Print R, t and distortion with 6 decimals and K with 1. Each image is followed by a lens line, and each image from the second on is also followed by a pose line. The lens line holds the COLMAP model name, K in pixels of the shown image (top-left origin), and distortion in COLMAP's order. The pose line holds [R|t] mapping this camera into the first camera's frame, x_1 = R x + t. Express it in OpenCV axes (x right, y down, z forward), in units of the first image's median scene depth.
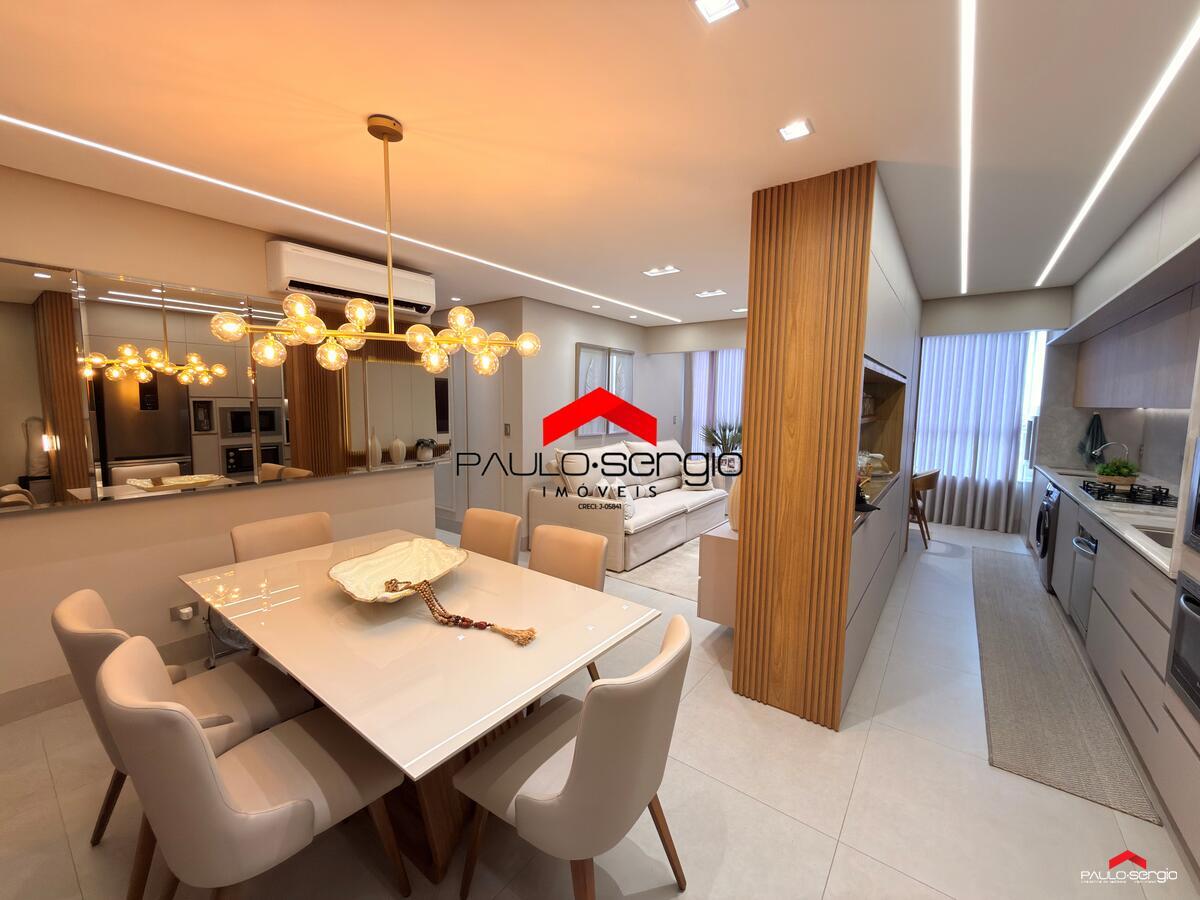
lens RADIAL K [[479.2, 0, 606.3], [0, 479.2, 451.3], [0, 0, 1]] dist [0.001681, 0.000426]
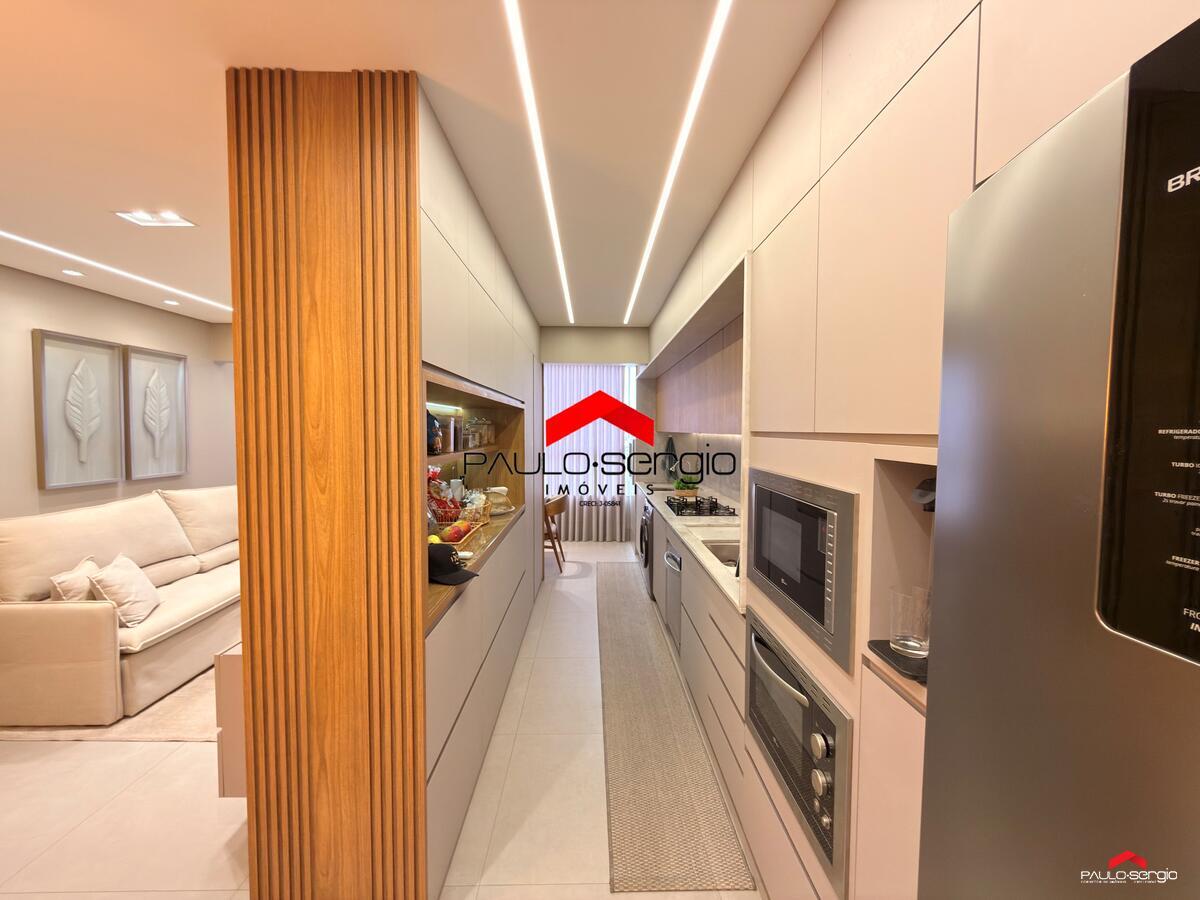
lens RADIAL K [[479.2, 0, 605.7], [0, 479.2, 451.8], [0, 0, 1]] dist [0.001681, 0.000426]
pose [[0.786995, -0.036876, 0.615856, 0.174927], [0.066952, 0.997422, -0.025833, -0.024237], [-0.613315, 0.061564, 0.787435, 0.179102]]
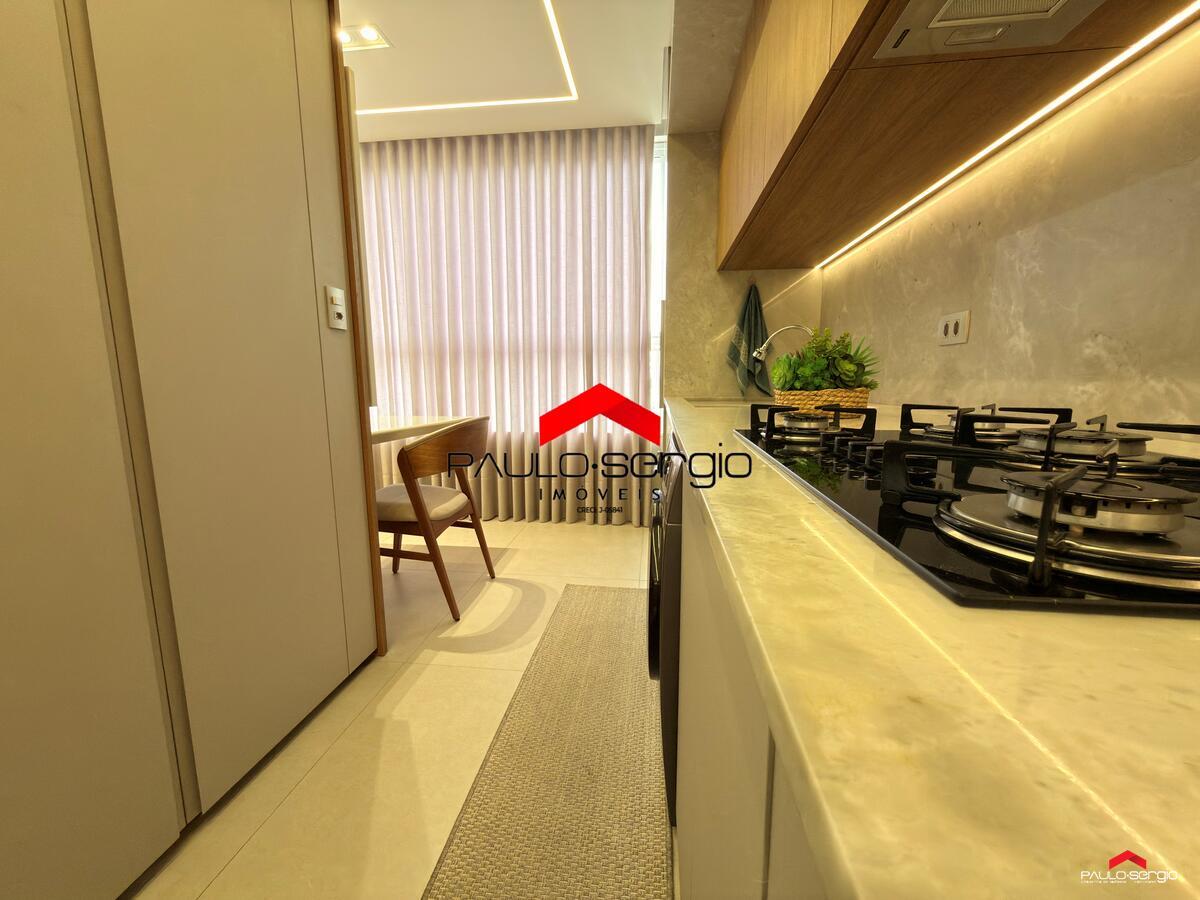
lens RADIAL K [[479.2, 0, 601.8], [0, 479.2, 444.4], [0, 0, 1]] dist [0.001681, 0.000426]
pose [[0.864632, -0.084401, 0.495266, 0.755955], [0.067179, 0.996358, 0.052515, 0.058720], [-0.497895, -0.012135, 0.867152, 0.777395]]
